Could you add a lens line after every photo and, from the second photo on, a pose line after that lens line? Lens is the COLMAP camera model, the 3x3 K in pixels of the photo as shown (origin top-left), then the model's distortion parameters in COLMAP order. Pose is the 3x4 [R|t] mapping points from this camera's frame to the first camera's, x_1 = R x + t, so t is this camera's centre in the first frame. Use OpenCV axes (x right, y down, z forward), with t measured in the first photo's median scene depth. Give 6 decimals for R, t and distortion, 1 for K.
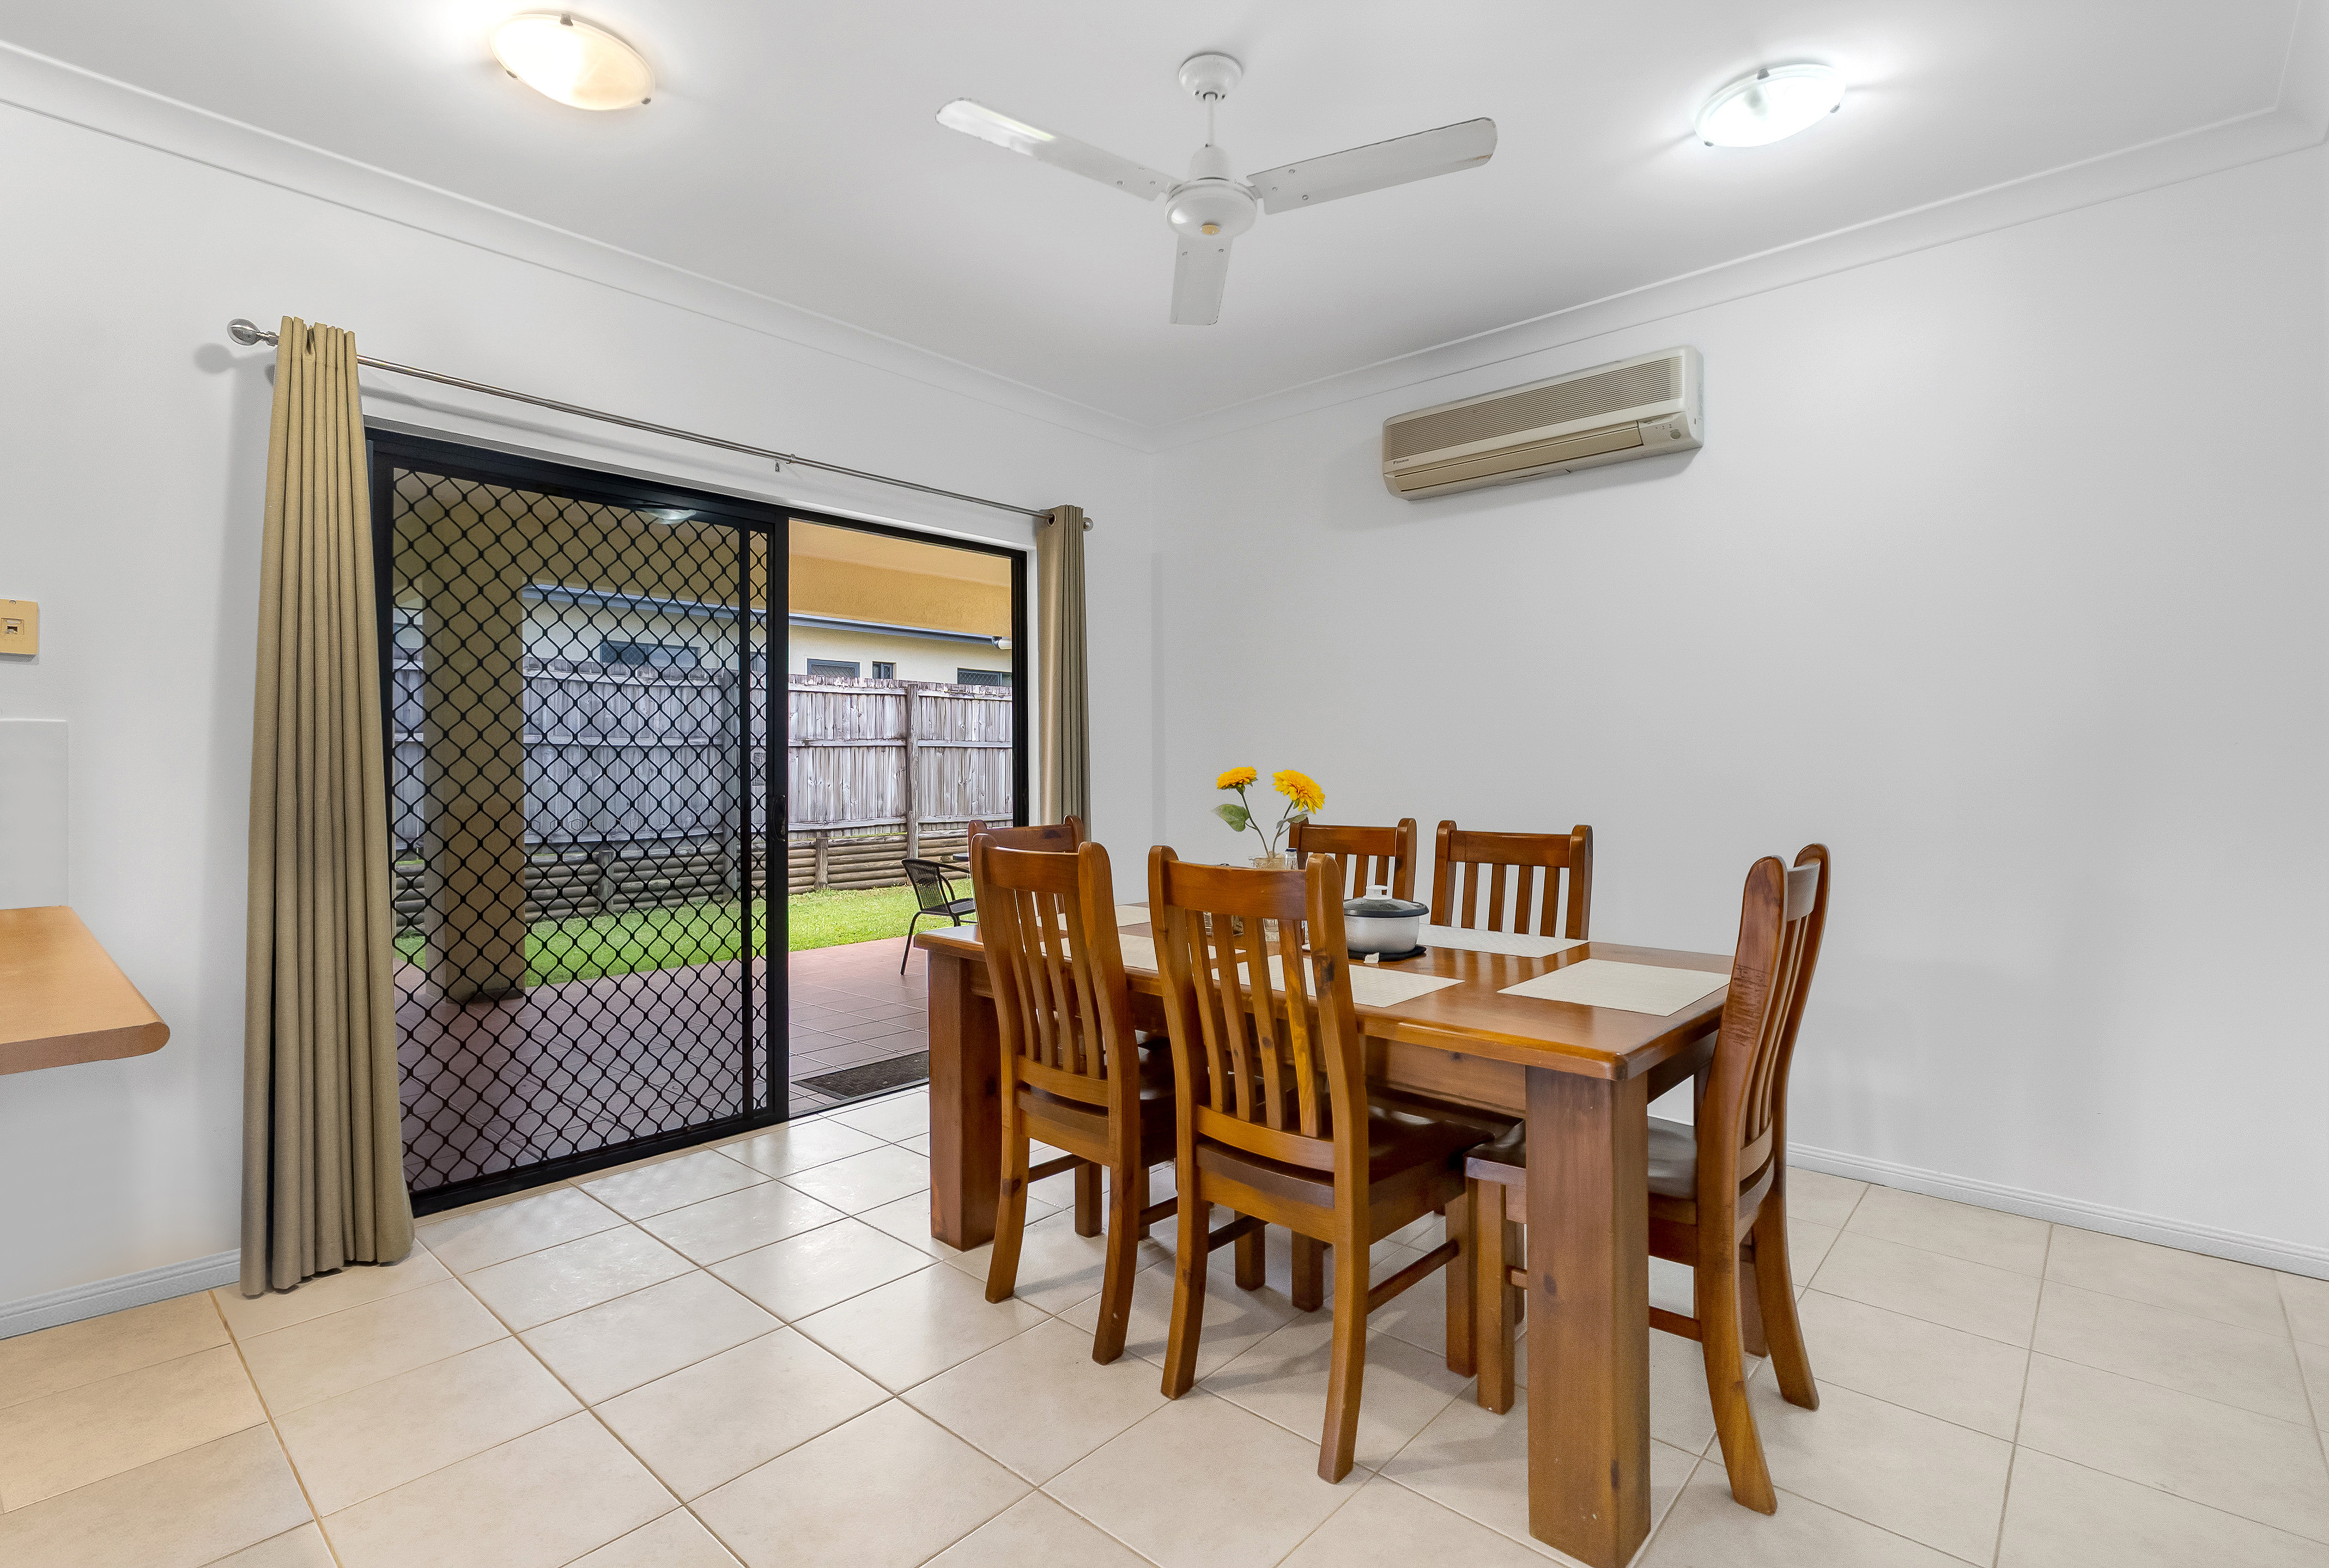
lens RADIAL K [[1069.0, 0, 1179.2], [0, 1069.0, 779.7], [0, 0, 1]] dist [-0.007580, 0.000657]
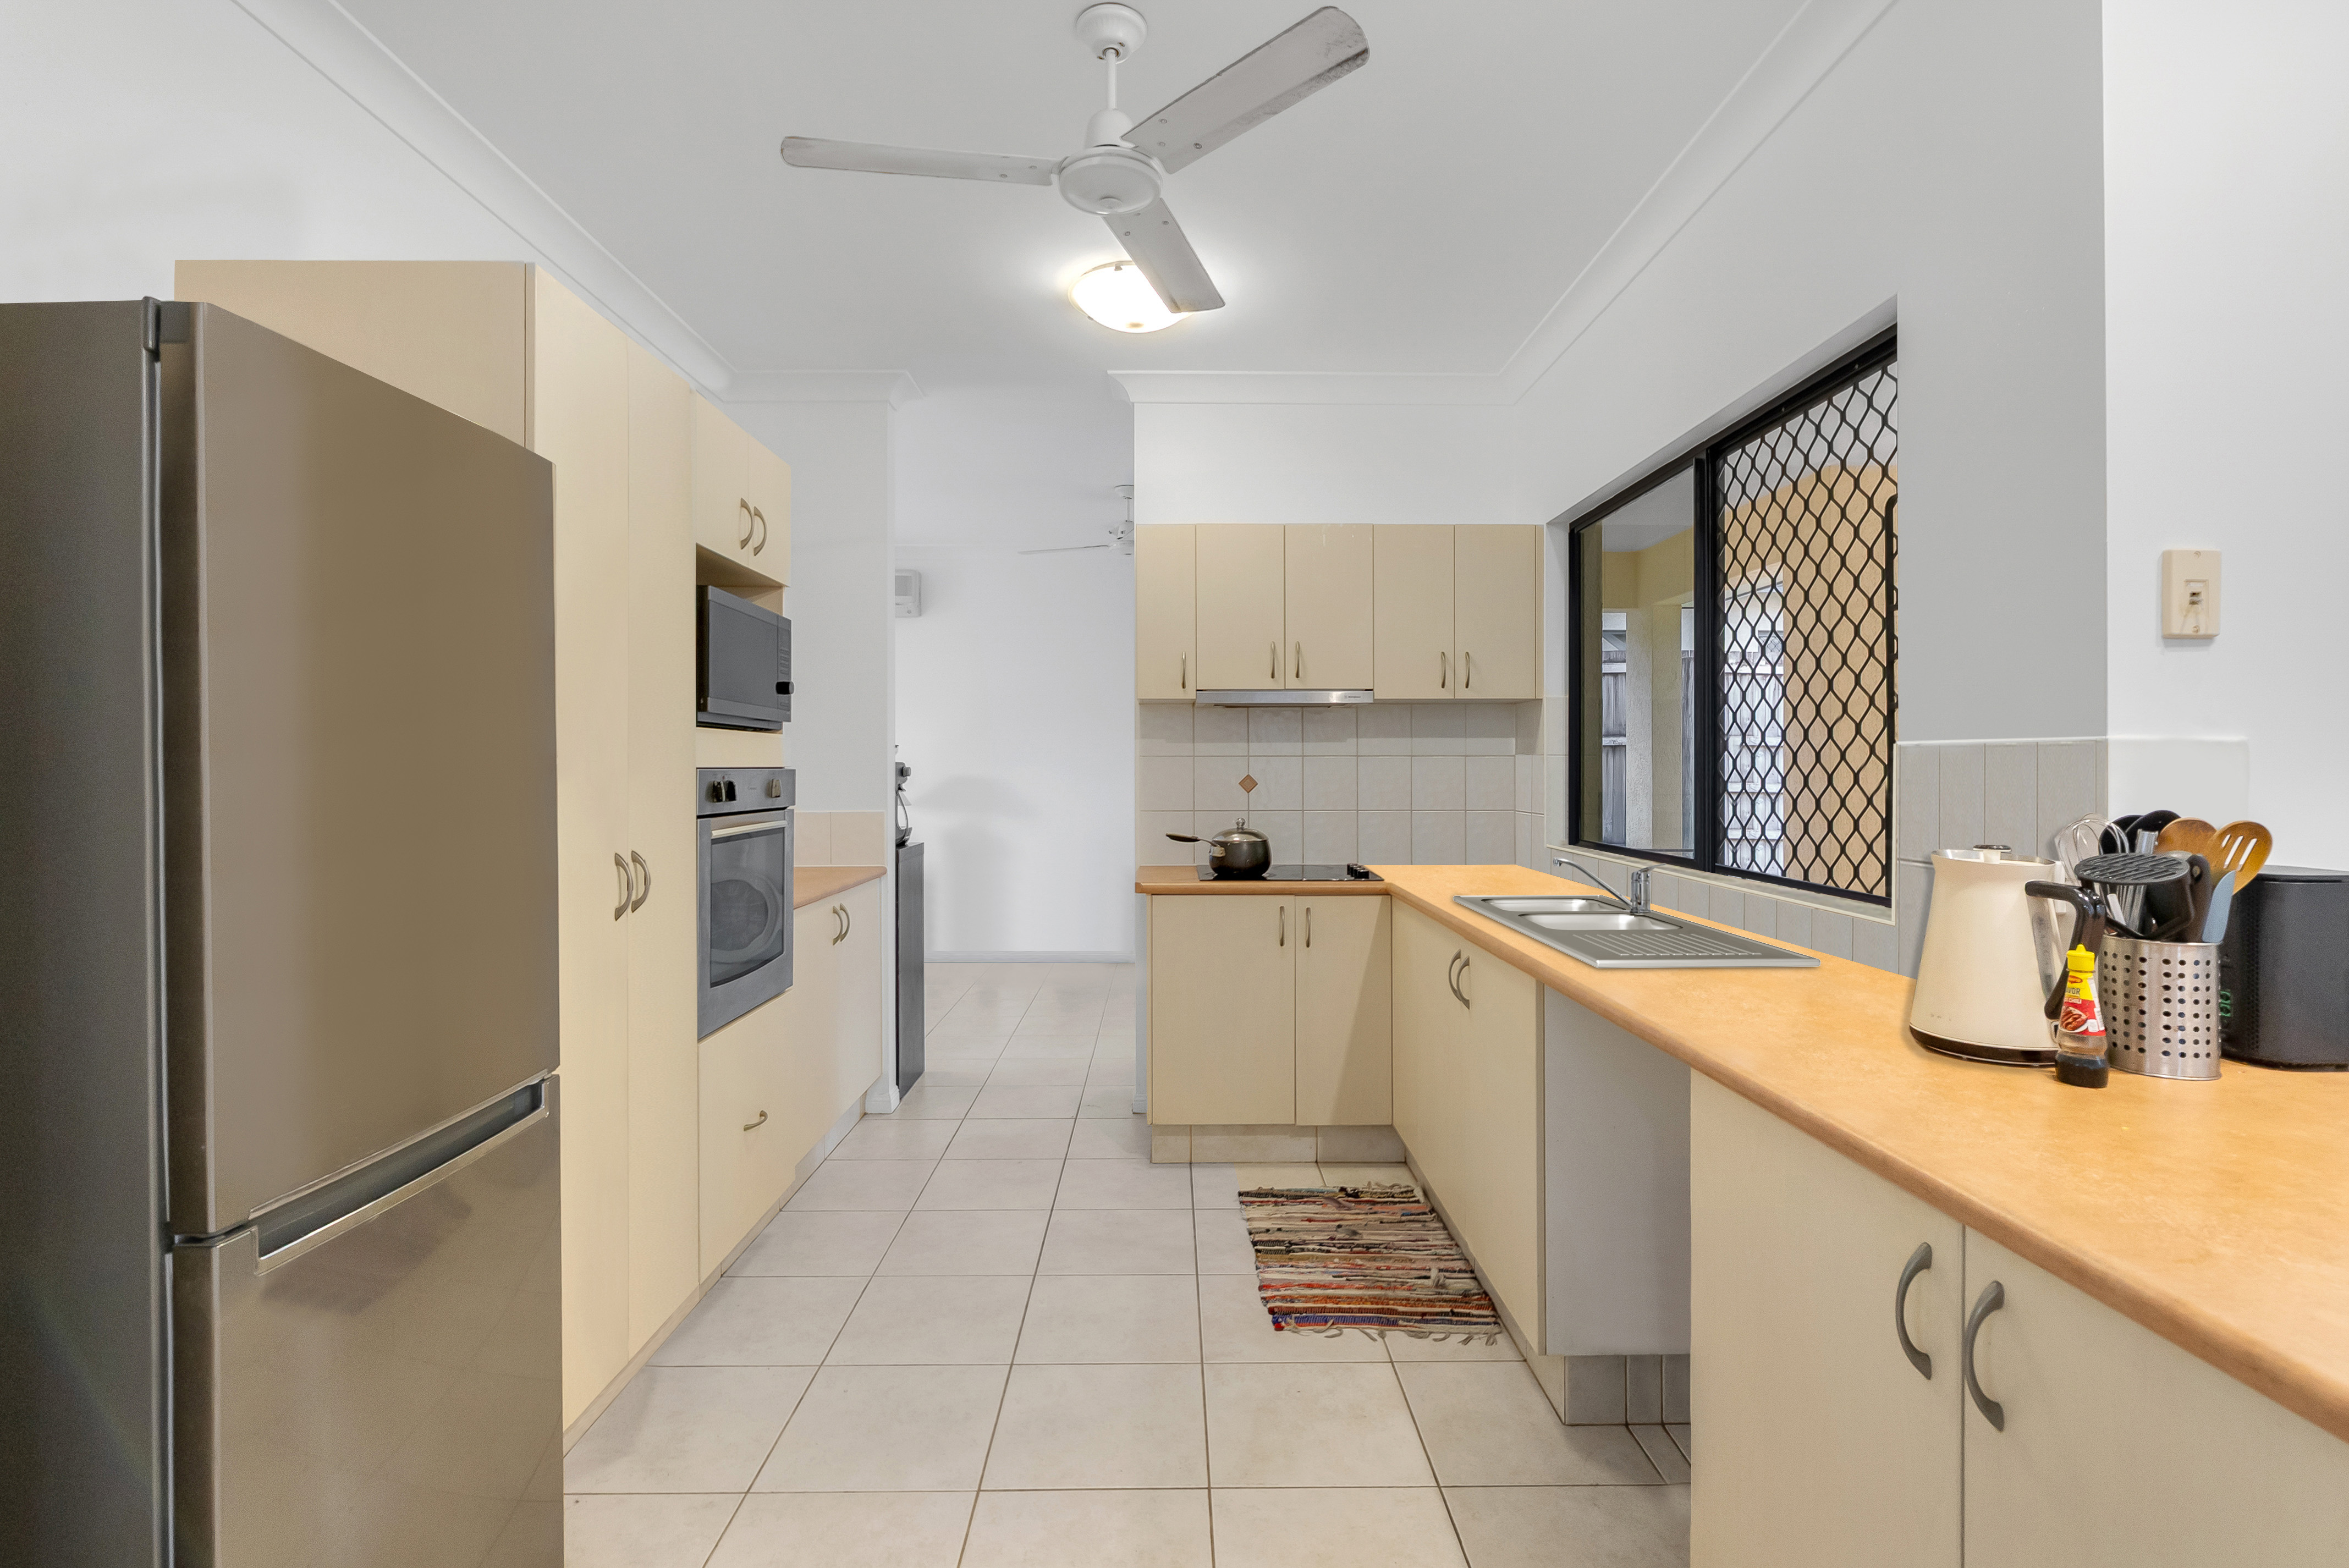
lens RADIAL K [[1078.3, 0, 1180.1], [0, 1078.3, 758.1], [0, 0, 1]] dist [-0.007580, 0.000657]
pose [[0.678540, 0.000021, -0.734563, -0.641870], [-0.014247, 0.999812, -0.013132, -0.017093], [0.734425, 0.019376, 0.678413, 0.071673]]
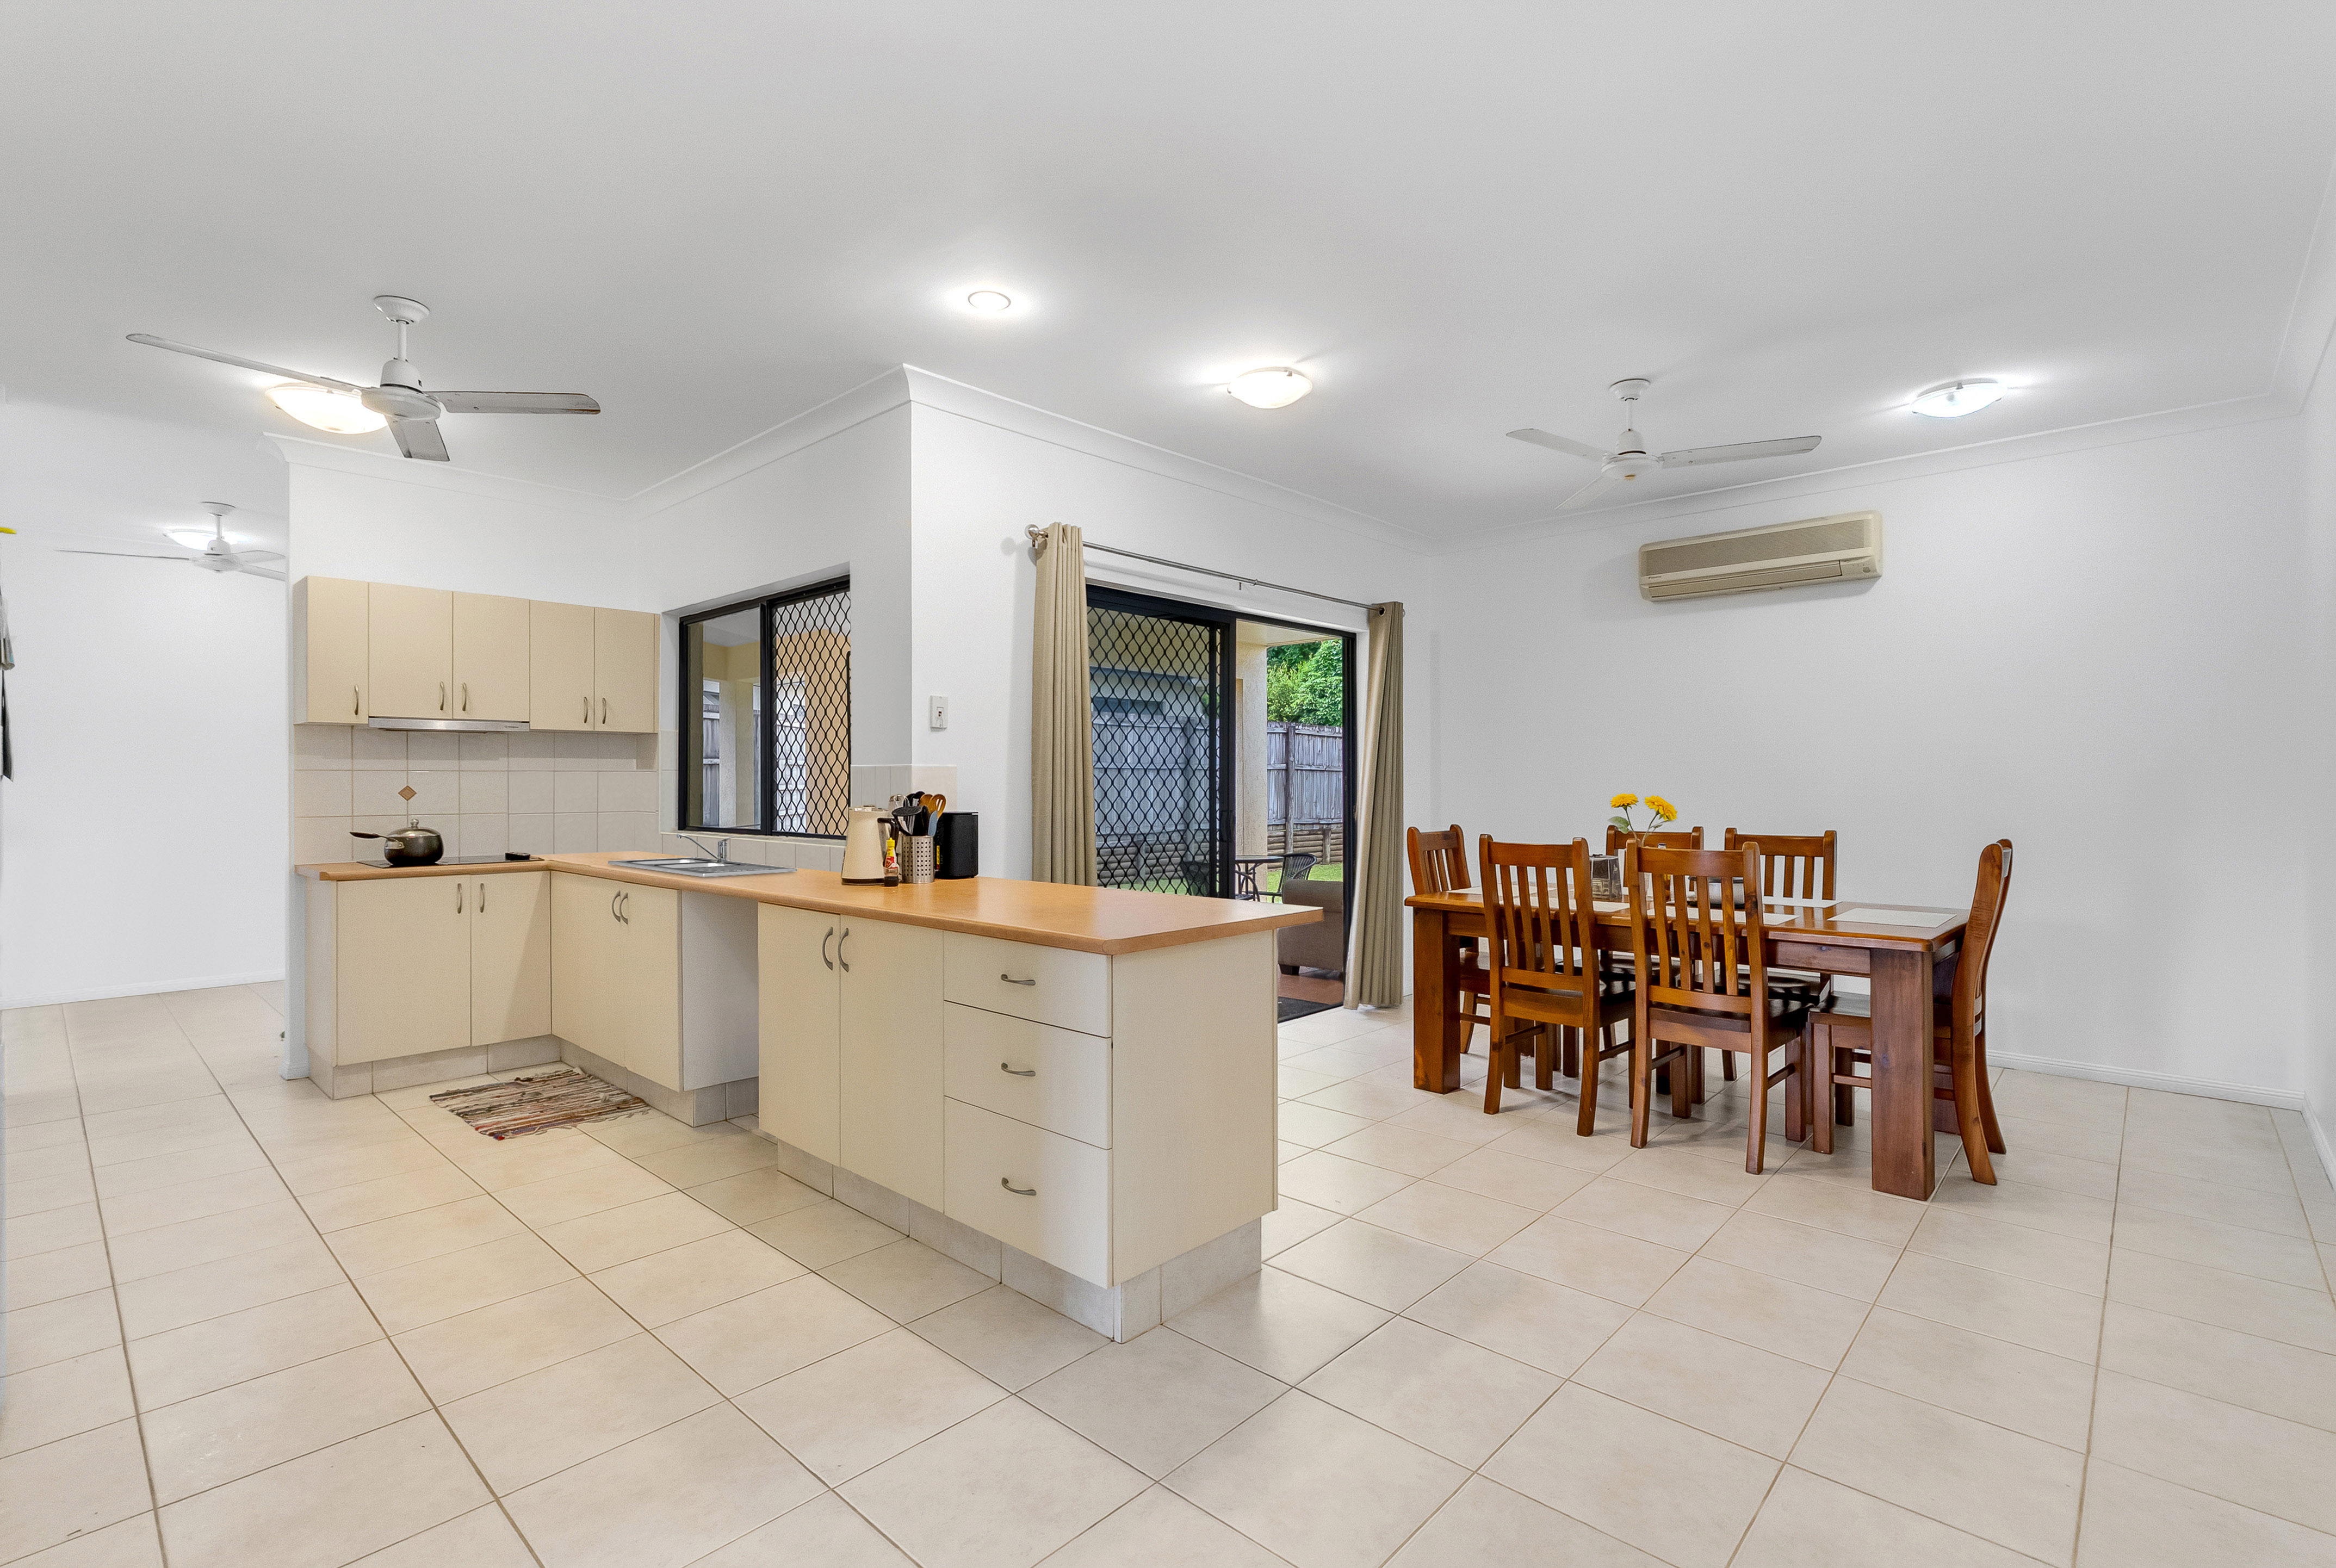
lens RADIAL K [[1080.1, 0, 1183.1], [0, 1080.1, 786.3], [0, 0, 1]] dist [0.003854, 0.001453]
pose [[0.999960, 0.002452, -0.008618, -0.425170], [-0.002524, 0.999962, -0.008364, -0.005830], [0.008597, 0.008385, 0.999928, -0.463647]]
